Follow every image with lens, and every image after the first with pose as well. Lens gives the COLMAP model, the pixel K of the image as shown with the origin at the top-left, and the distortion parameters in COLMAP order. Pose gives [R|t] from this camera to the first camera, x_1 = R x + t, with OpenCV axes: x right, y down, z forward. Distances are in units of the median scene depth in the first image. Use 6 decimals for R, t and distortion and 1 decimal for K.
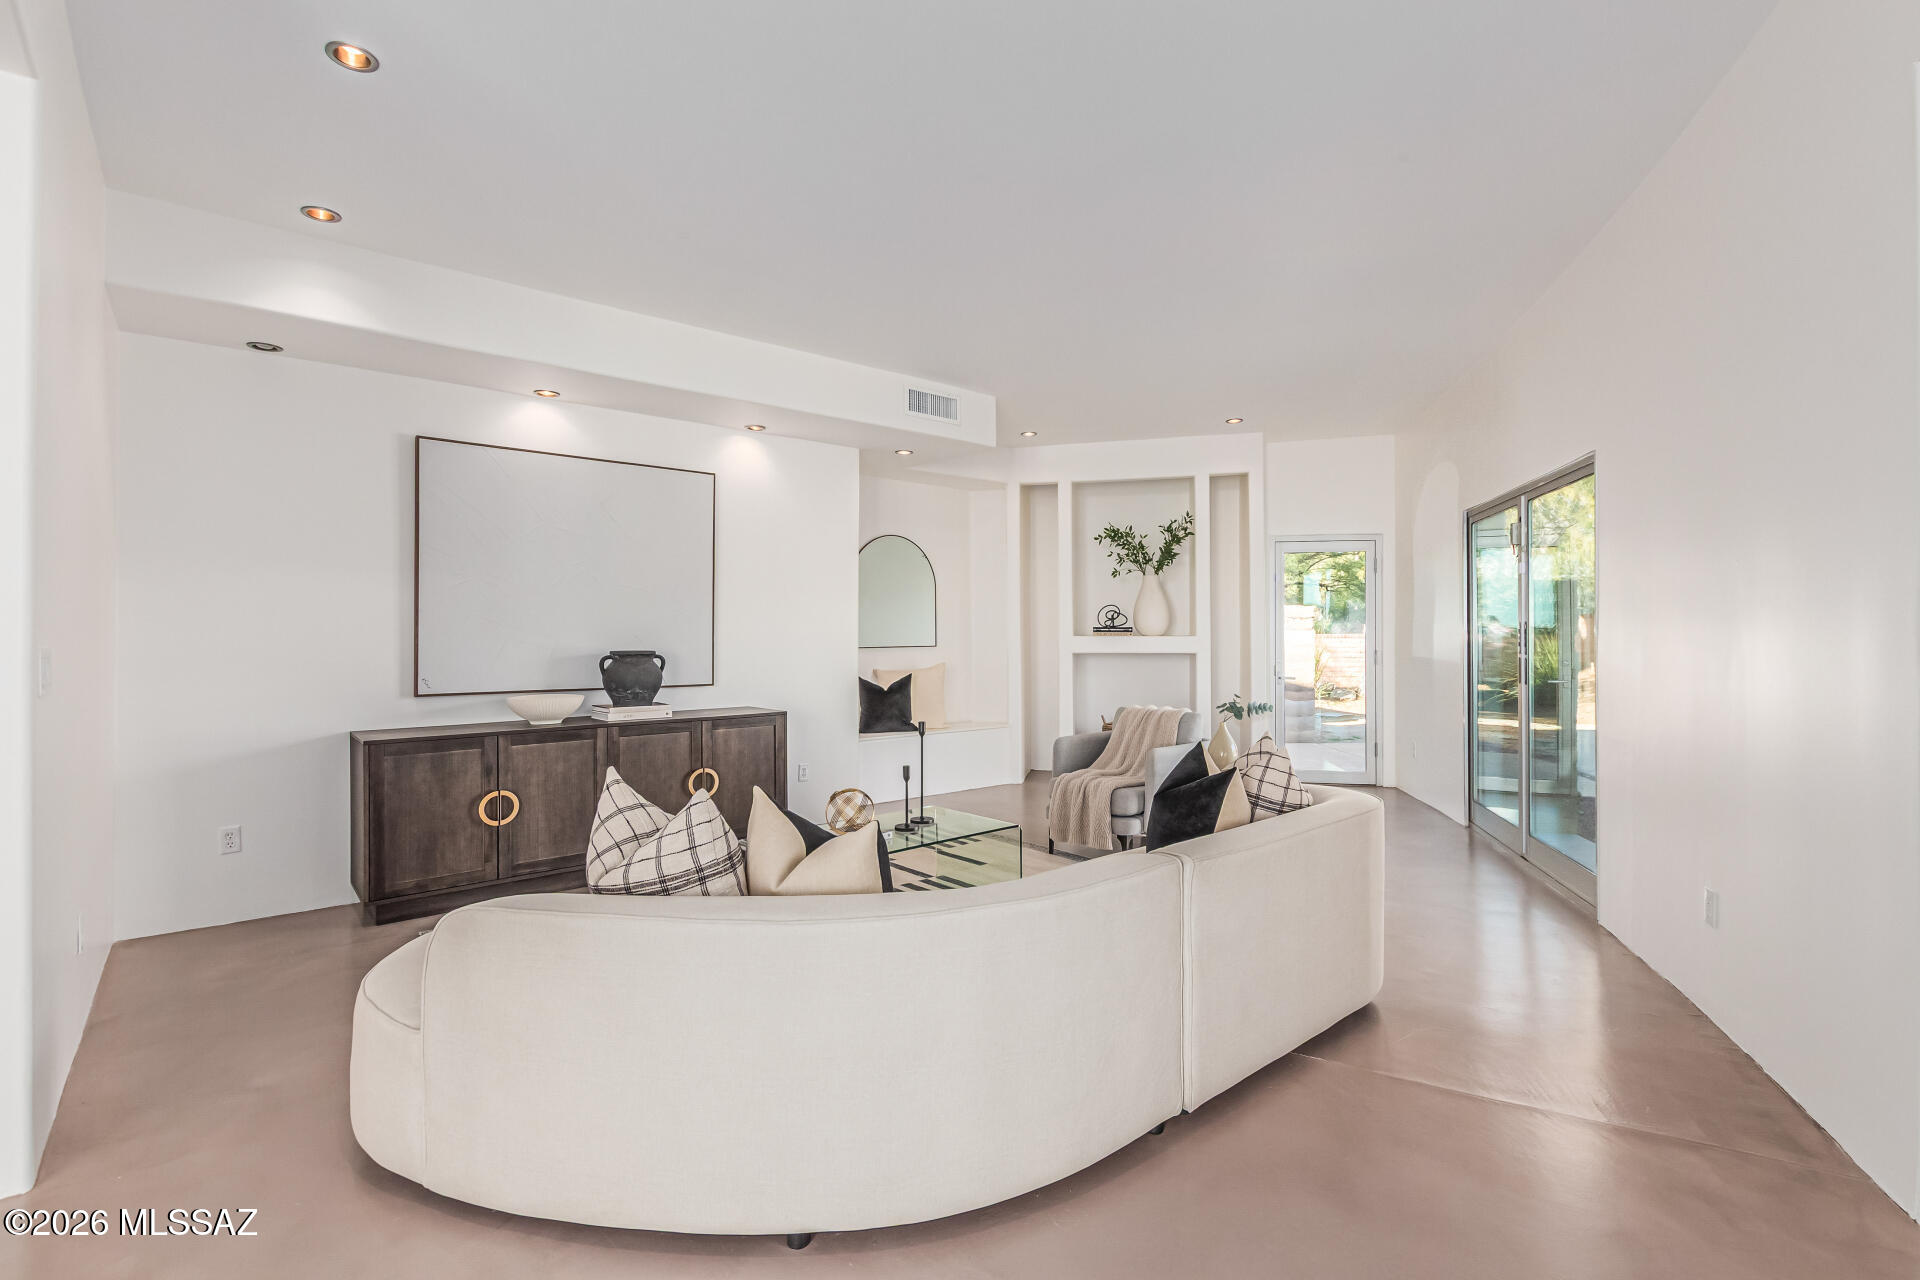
lens RADIAL K [[882.0, 0, 968.5], [0, 882.0, 634.8], [0, 0, 1]] dist [0.001065, -0.000002]
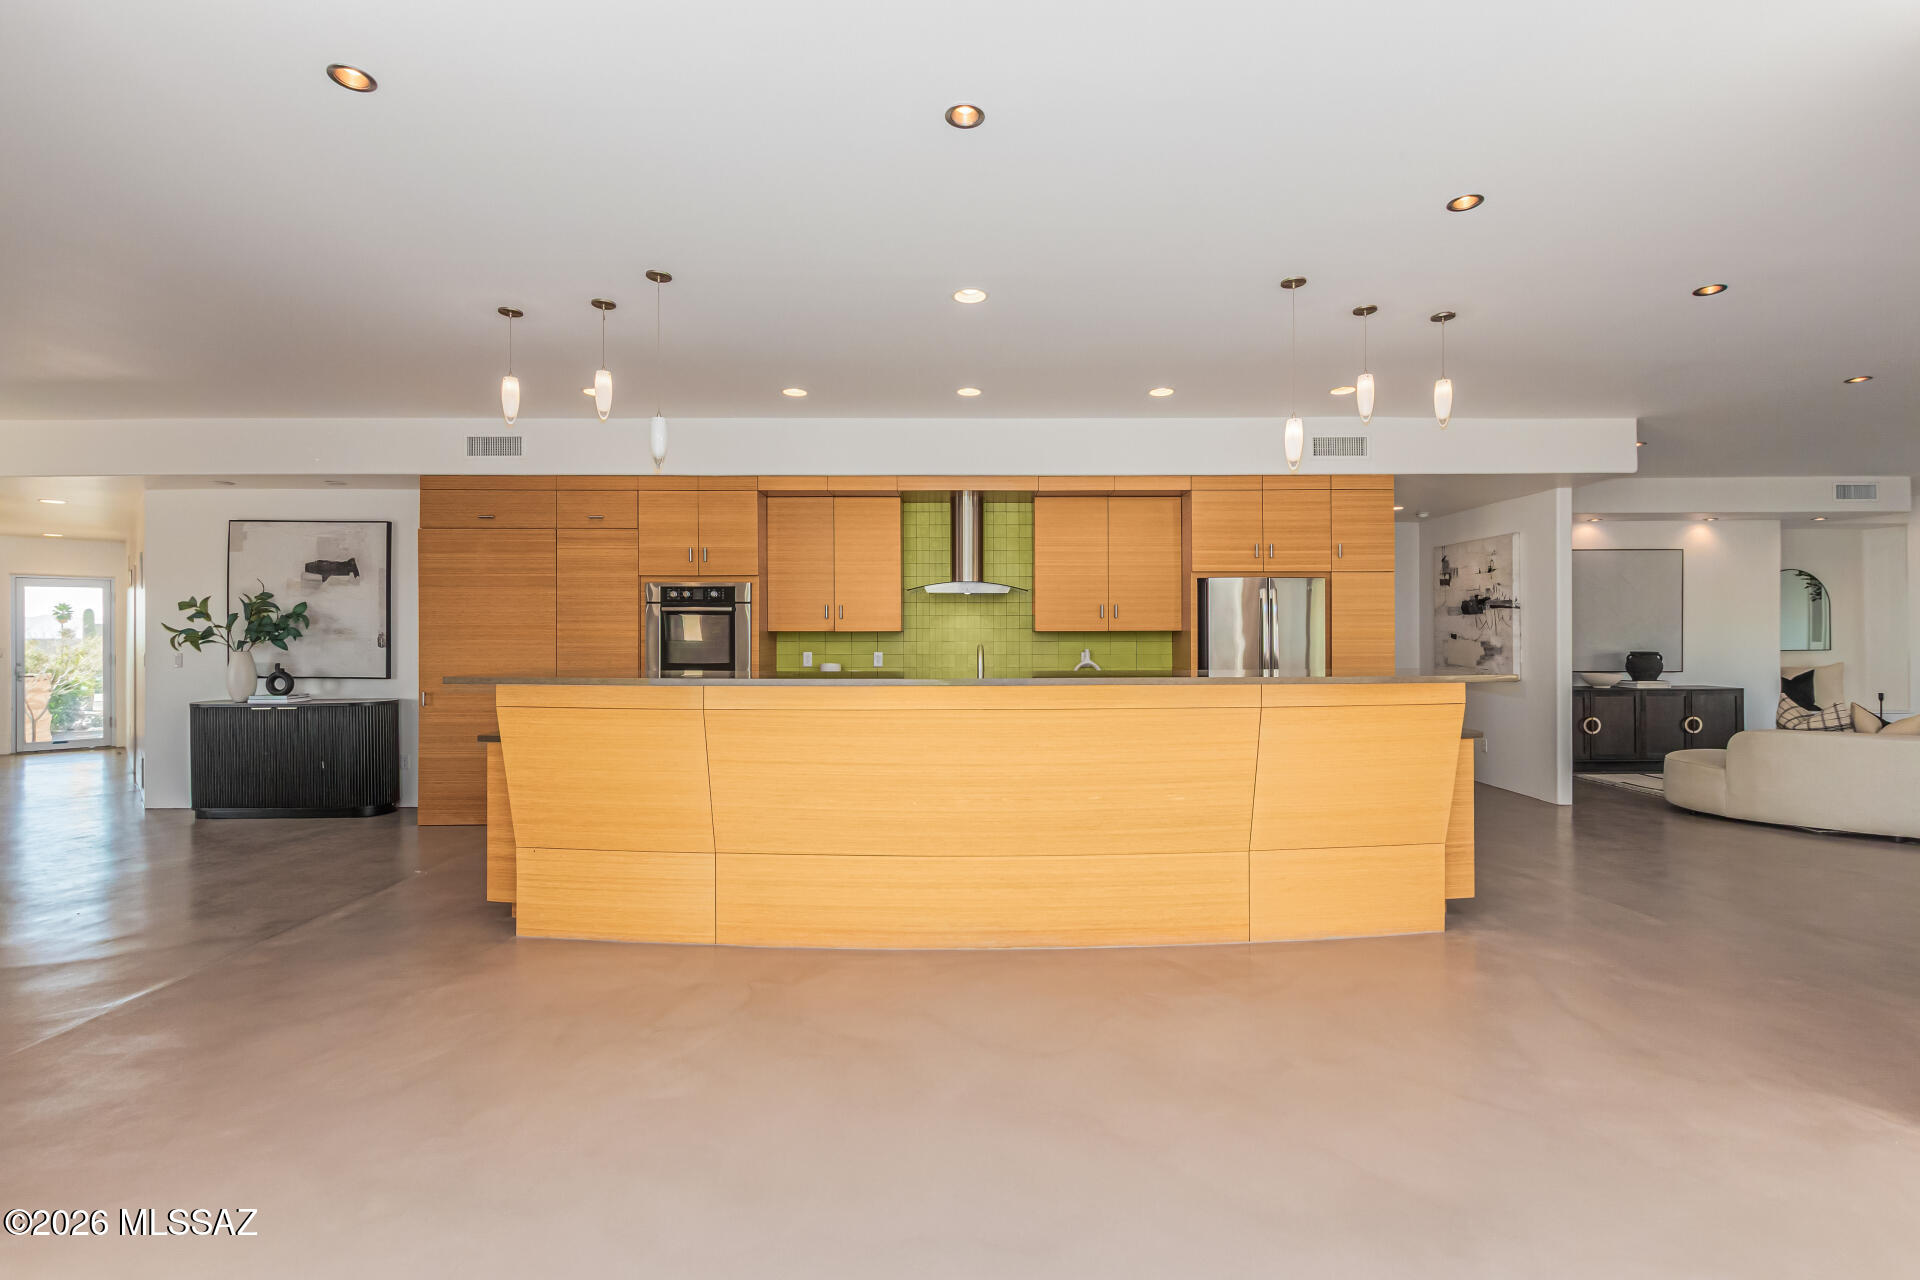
lens RADIAL K [[882.0, 0, 968.5], [0, 882.0, 634.8], [0, 0, 1]] dist [0.001065, -0.000002]
pose [[0.766778, -0.000895, -0.641912, -0.269923], [0.001325, 0.999999, 0.000189, -0.018637], [0.641911, -0.000995, 0.766779, -1.313498]]
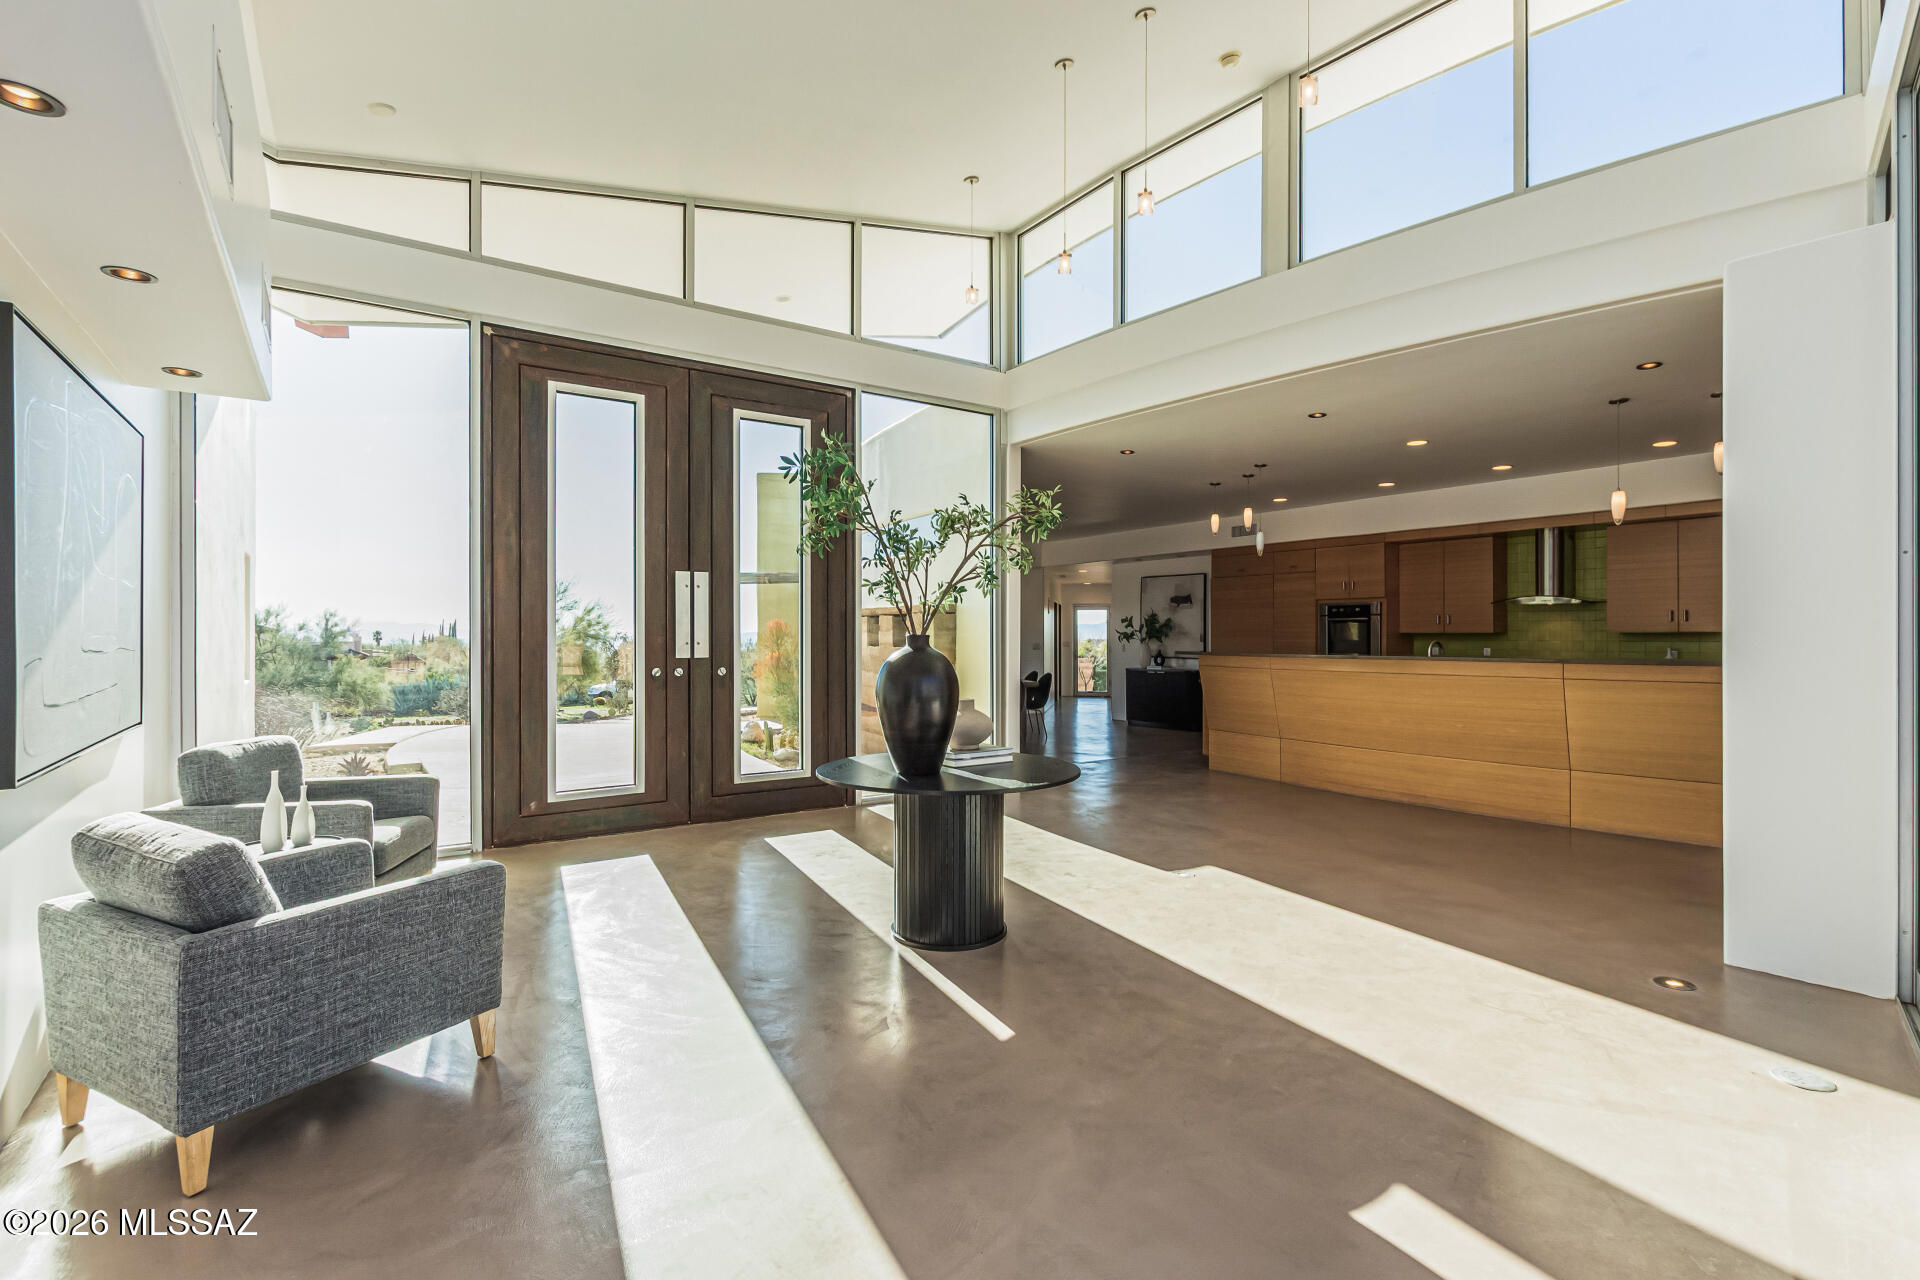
lens RADIAL K [[882.0, 0, 968.5], [0, 882.0, 634.8], [0, 0, 1]] dist [0.001065, -0.000002]
pose [[-0.087133, -0.002821, -0.996193, 0.793703], [-0.001936, 0.999995, -0.002663, -0.011837], [0.996195, 0.001696, -0.087138, -1.291383]]
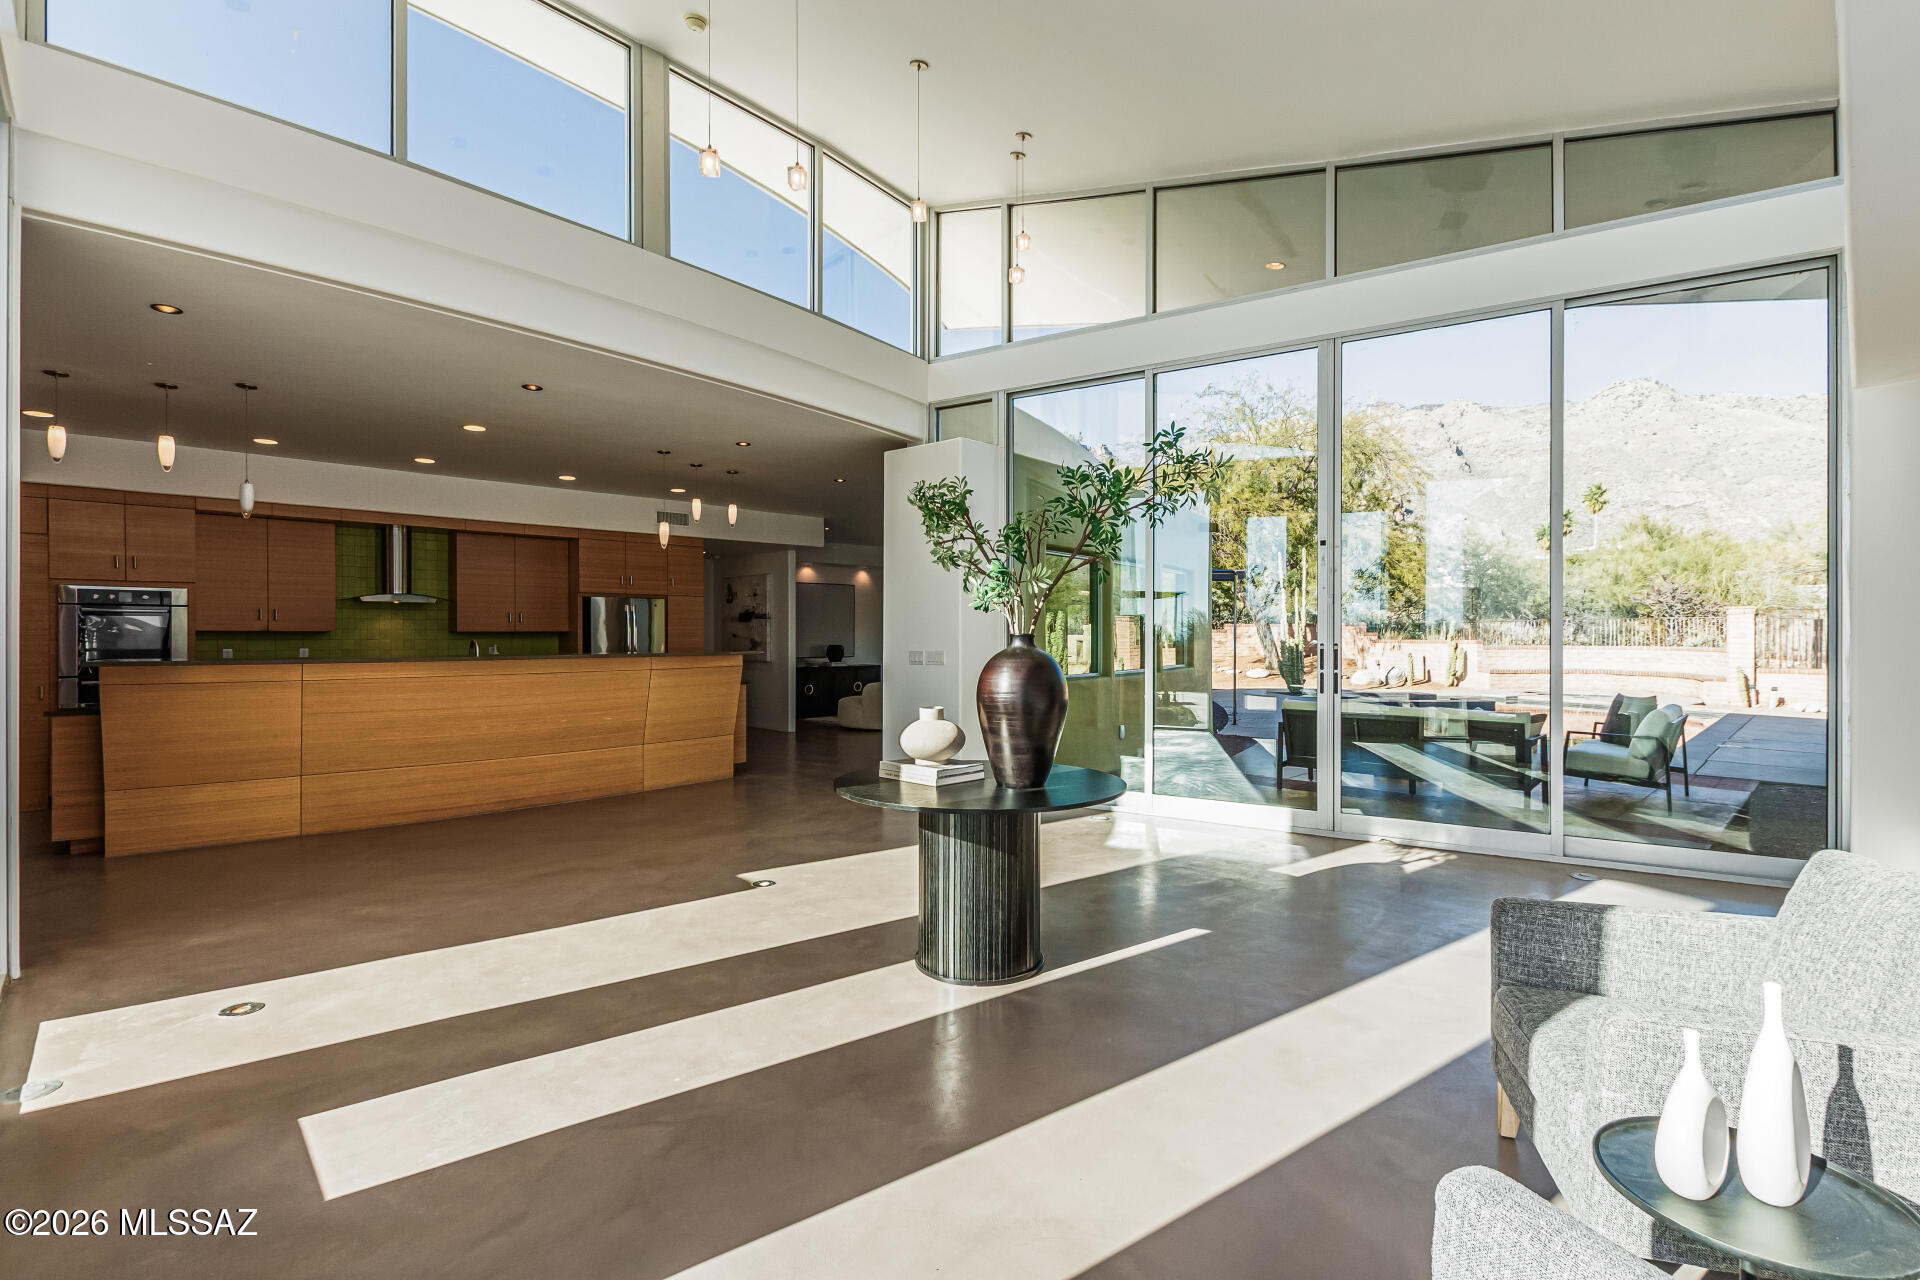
lens RADIAL K [[882.0, 0, 968.5], [0, 882.0, 634.8], [0, 0, 1]] dist [0.001065, -0.000002]
pose [[0.997467, -0.003425, 0.071054, -0.122883], [0.003629, 0.999990, -0.002747, -0.007468], [-0.071044, 0.002998, 0.997469, -2.149017]]
